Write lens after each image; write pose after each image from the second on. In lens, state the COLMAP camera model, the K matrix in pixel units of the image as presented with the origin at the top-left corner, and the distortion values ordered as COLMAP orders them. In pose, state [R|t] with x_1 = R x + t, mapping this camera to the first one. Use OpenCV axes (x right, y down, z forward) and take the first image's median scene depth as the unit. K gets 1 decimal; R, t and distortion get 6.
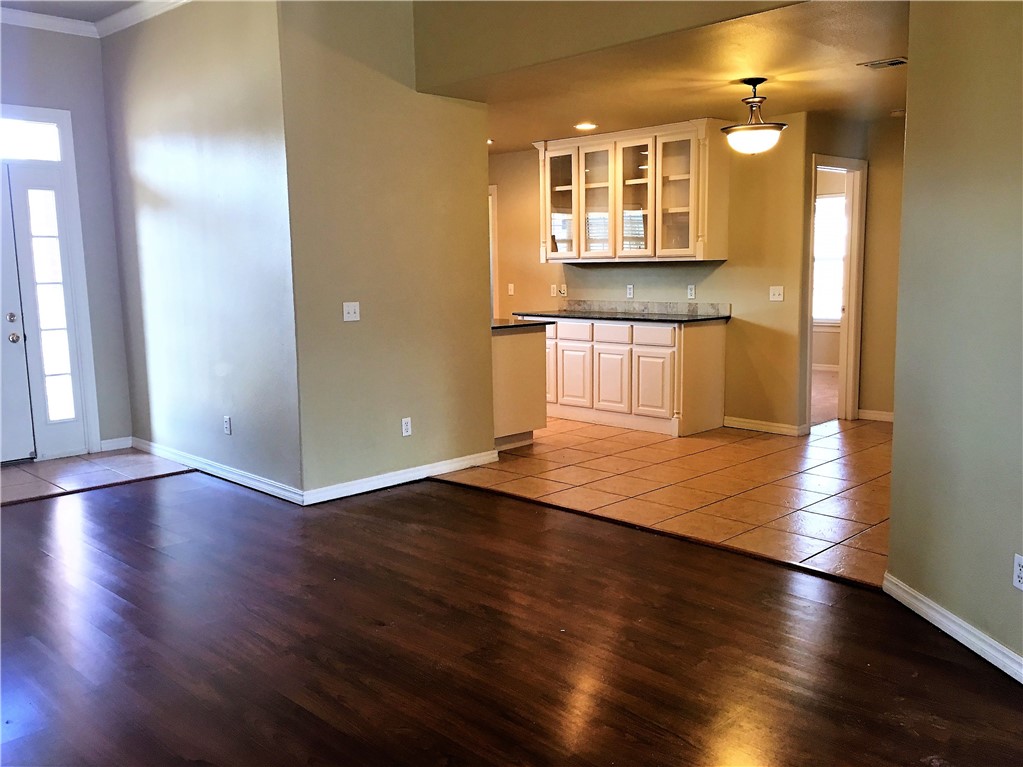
lens RADIAL K [[871.1, 0, 511.5], [0, 871.1, 383.5], [0, 0, 1]] dist [0.063194, -0.001838]
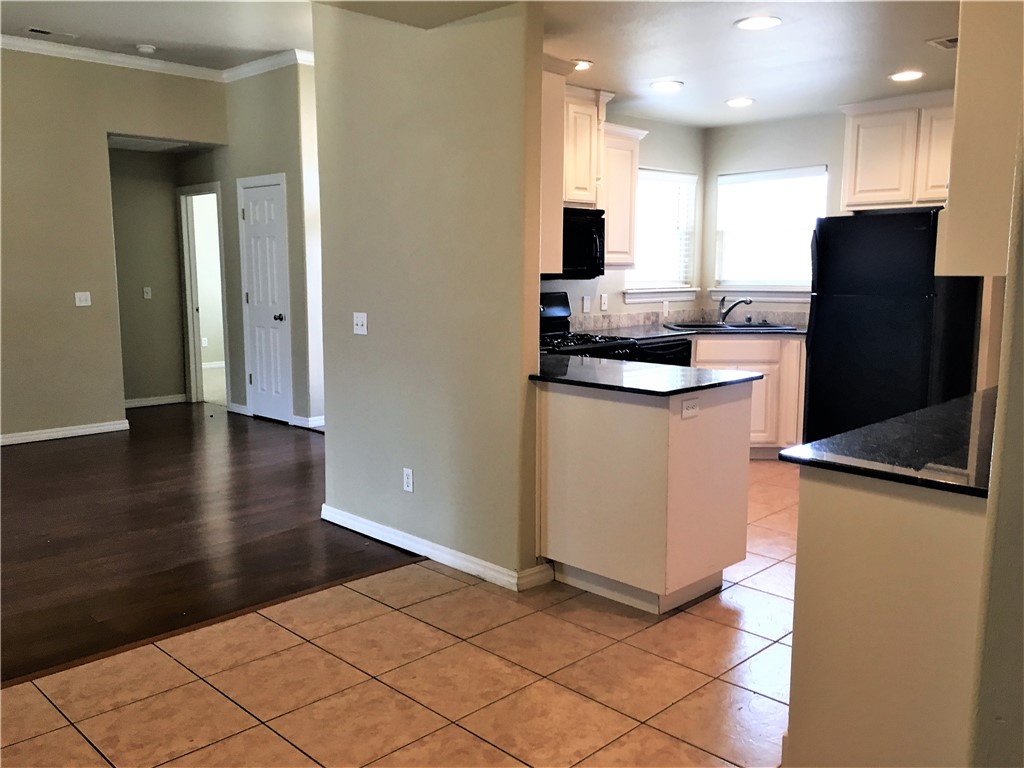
lens RADIAL K [[871.9, 0, 512.0], [0, 871.9, 384.0], [0, 0, 1]] dist [0.063194, -0.001838]
pose [[0.004223, 0.149633, -0.988733, 0.666933], [-0.132877, 0.980058, 0.147753, -0.168989], [0.991124, 0.130756, 0.024022, 1.124534]]
